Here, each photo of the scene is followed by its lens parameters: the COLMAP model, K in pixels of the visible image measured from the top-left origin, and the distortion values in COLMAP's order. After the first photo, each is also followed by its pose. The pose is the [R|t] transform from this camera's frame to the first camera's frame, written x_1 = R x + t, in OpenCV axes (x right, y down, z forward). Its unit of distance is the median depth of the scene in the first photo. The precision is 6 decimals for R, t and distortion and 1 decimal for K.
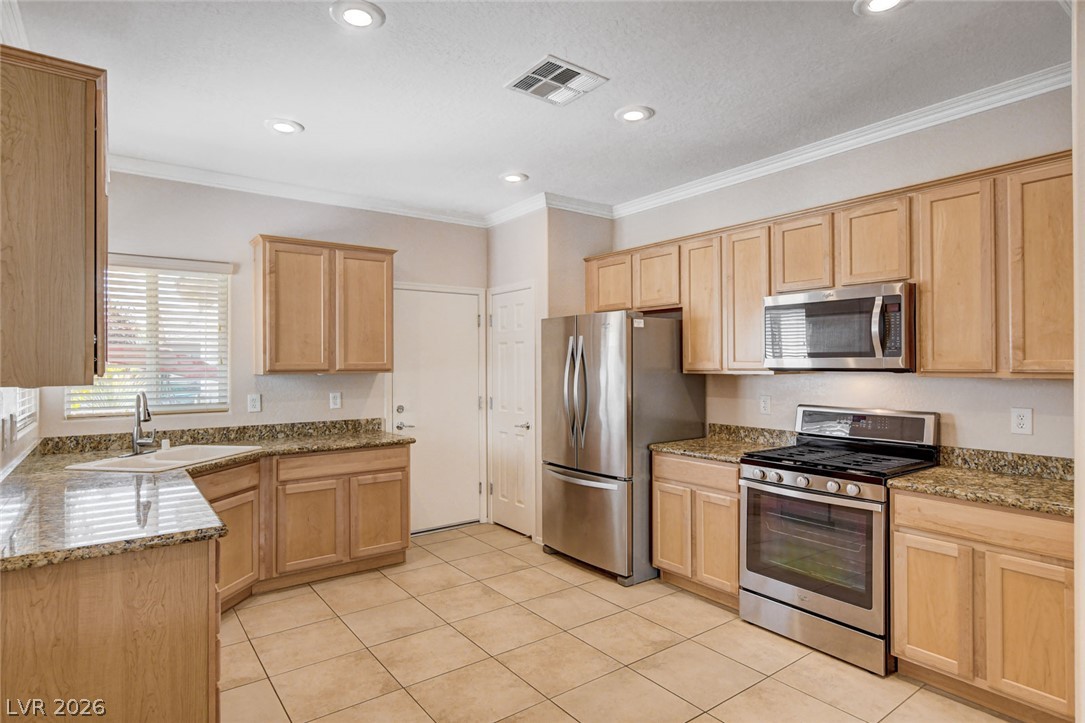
lens RADIAL K [[582.0, 0, 544.4], [0, 582.0, 361.9], [0, 0, 1]] dist [-0.005018, 0.000192]
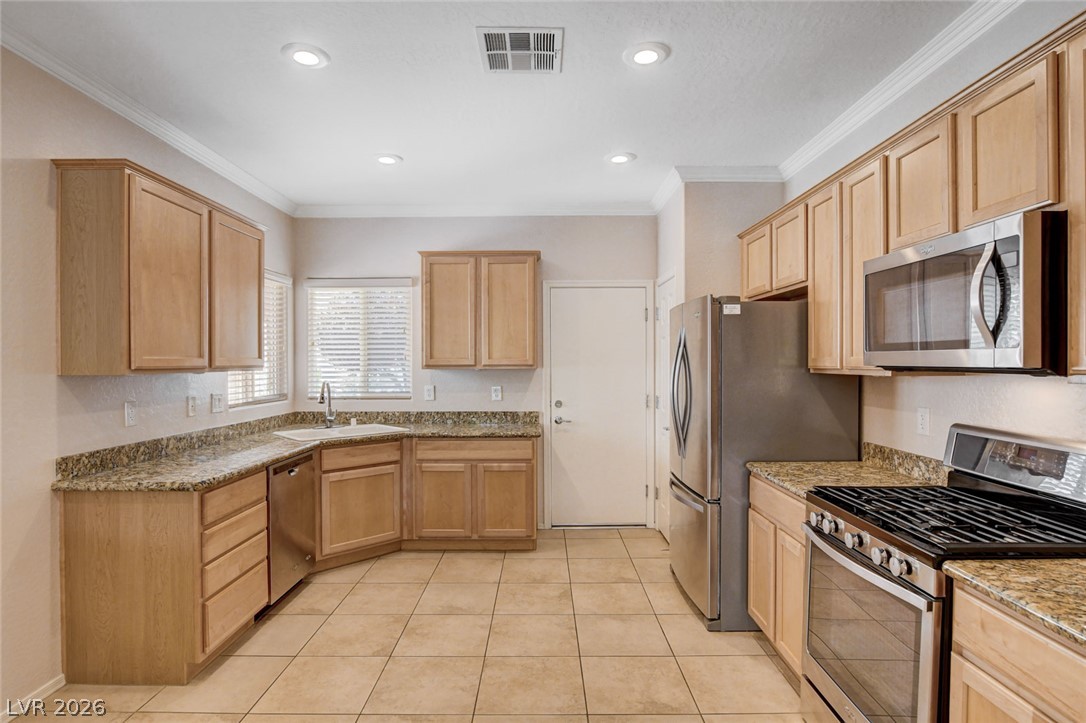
lens RADIAL K [[566.4, 0, 544.5], [0, 566.4, 366.4], [0, 0, 1]] dist [-0.024099, 0.001614]
pose [[0.803788, 0.006209, -0.594883, 0.410960], [0.002149, 0.999909, 0.013340, 0.001327], [0.594912, -0.012001, 0.803701, 0.219239]]
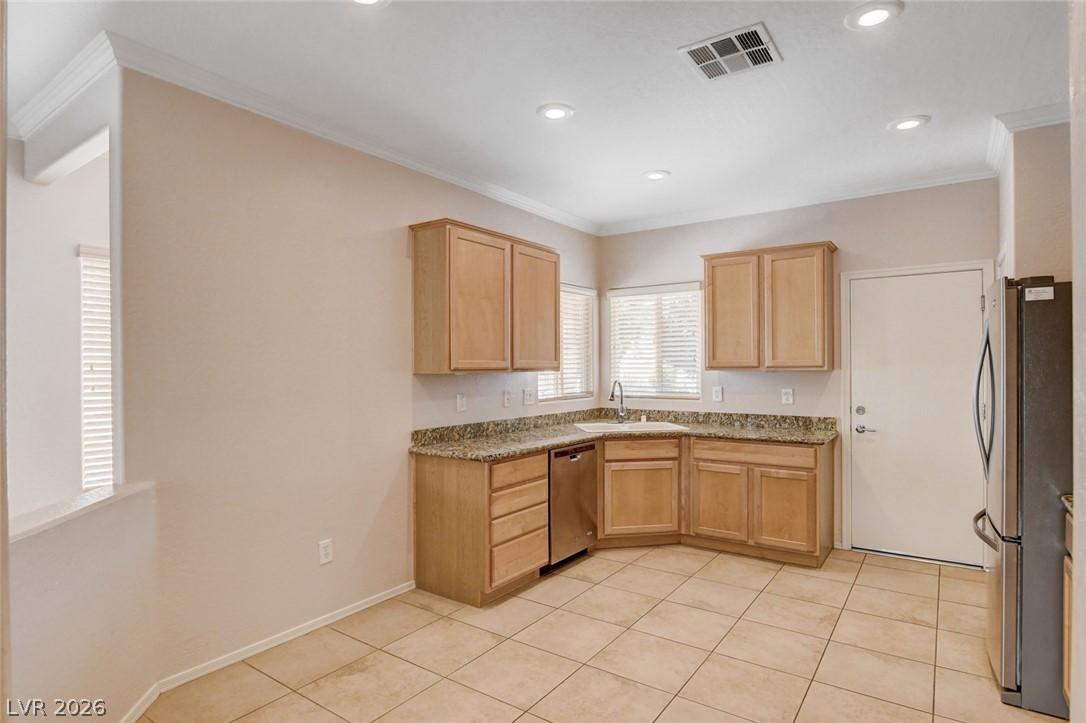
lens RADIAL K [[577.3, 0, 545.1], [0, 577.3, 365.7], [0, 0, 1]] dist [-0.032661, 0.011265]
pose [[0.310836, 0.002940, -0.950459, 0.561157], [0.008788, 0.999944, 0.005967, 0.001693], [0.950423, -0.010208, 0.310792, 0.310697]]
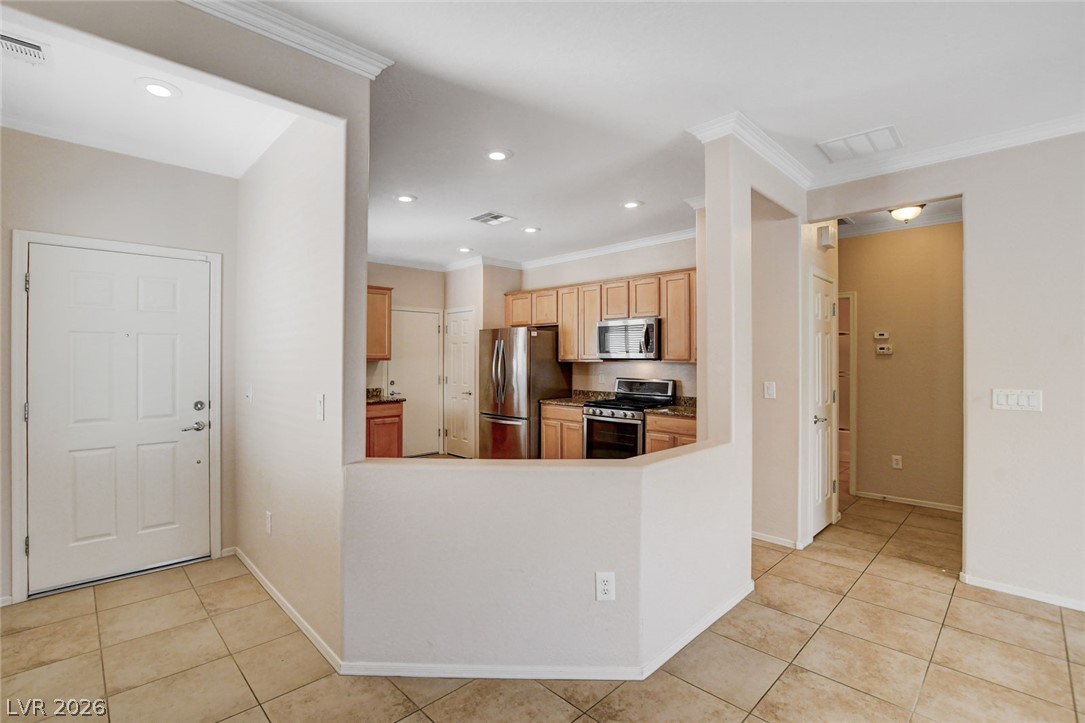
lens RADIAL K [[492.8, 0, 529.8], [0, 492.8, 356.5], [0, 0, 1]] dist [-0.033422, 0.004378]
pose [[0.992318, 0.006399, 0.123545, -0.041861], [-0.006320, 0.999979, -0.001029, 0.006967], [-0.123549, 0.000240, 0.992338, -0.529190]]
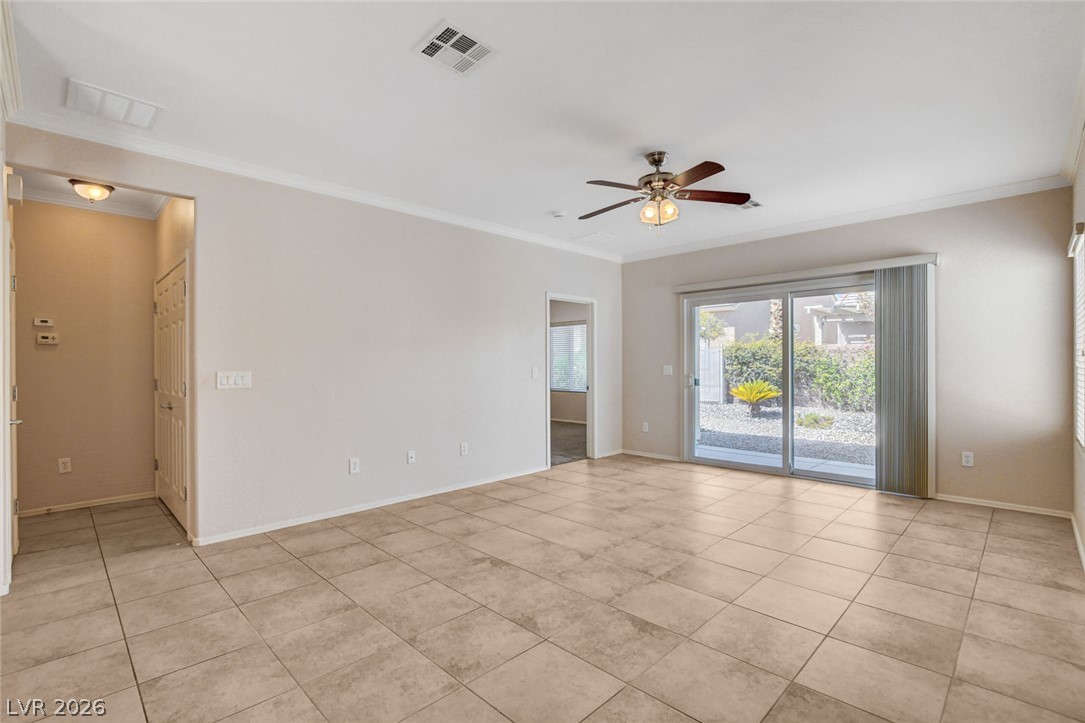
lens RADIAL K [[497.5, 0, 544.0], [0, 497.5, 365.3], [0, 0, 1]] dist [-0.018035, 0.000304]
pose [[-0.146467, 0.001283, 0.989215, -0.219403], [-0.002965, 0.999994, -0.001736, 0.039551], [-0.989211, -0.003187, -0.146462, -0.338327]]
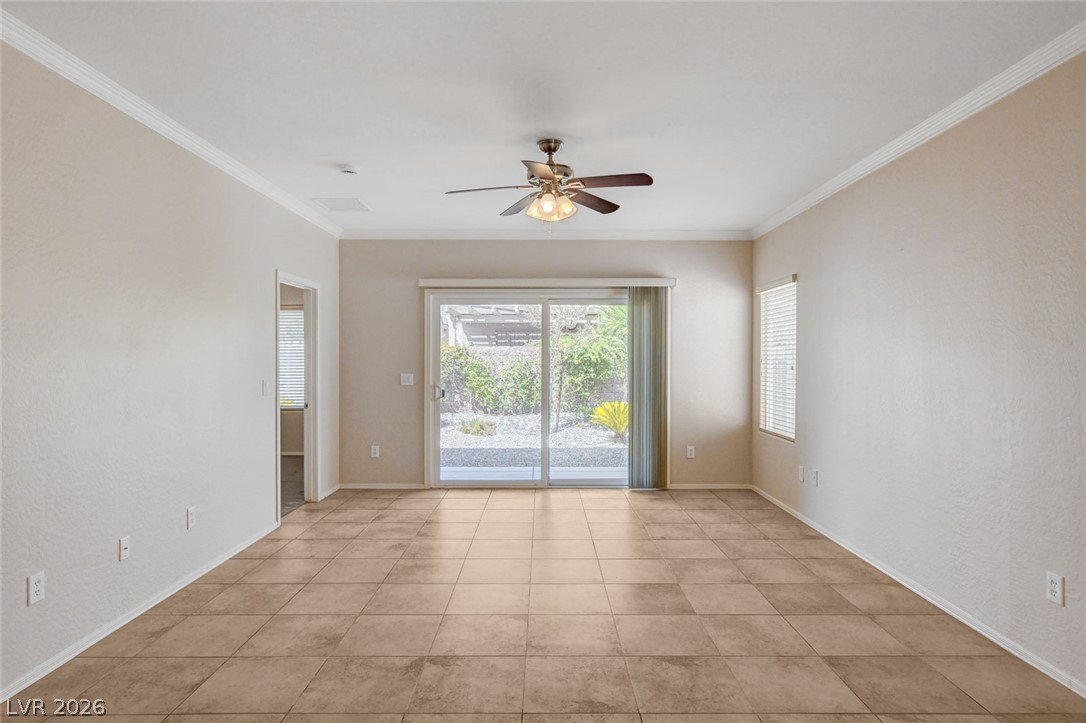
lens RADIAL K [[608.4, 0, 544.5], [0, 608.4, 366.5], [0, 0, 1]] dist [-0.001471, 0.001477]
pose [[-0.802436, -0.004245, 0.596723, 0.071820], [-0.004147, 0.999990, 0.001537, 0.012143], [-0.596723, -0.001241, -0.802446, 0.123720]]
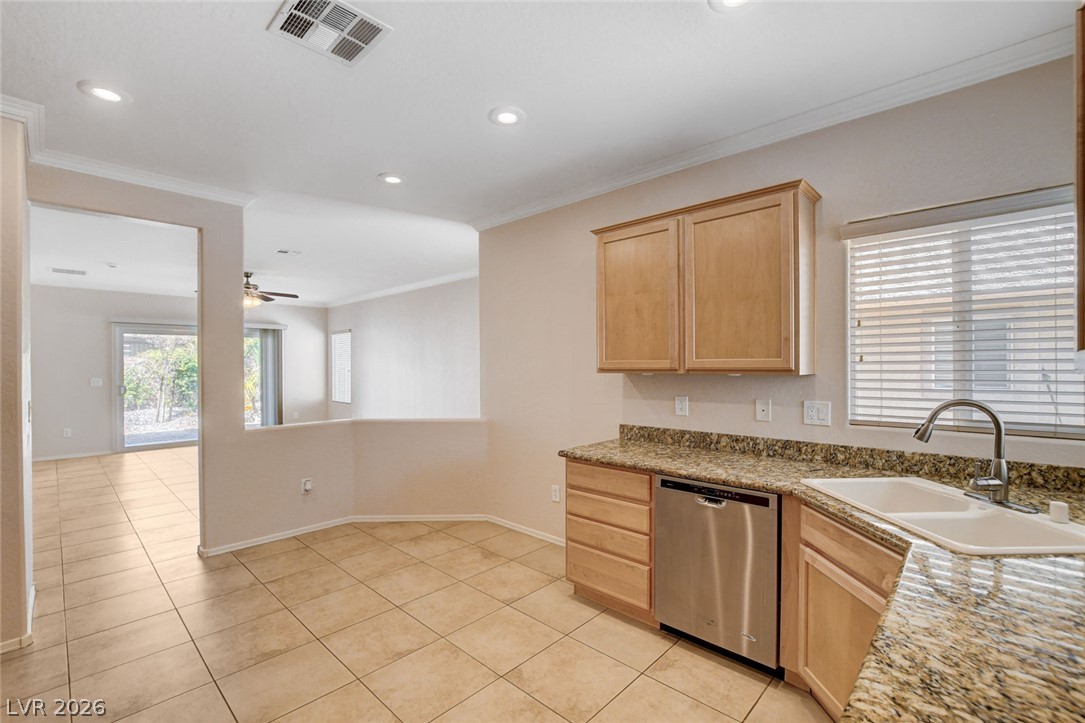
lens RADIAL K [[474.0, 0, 546.1], [0, 474.0, 365.4], [0, 0, 1]] dist [-0.021091, 0.000866]
pose [[-0.984237, 0.007981, -0.176677, -0.118966], [0.009064, 0.999945, -0.005326, 0.008560], [0.176625, -0.006844, -0.984254, 1.226717]]
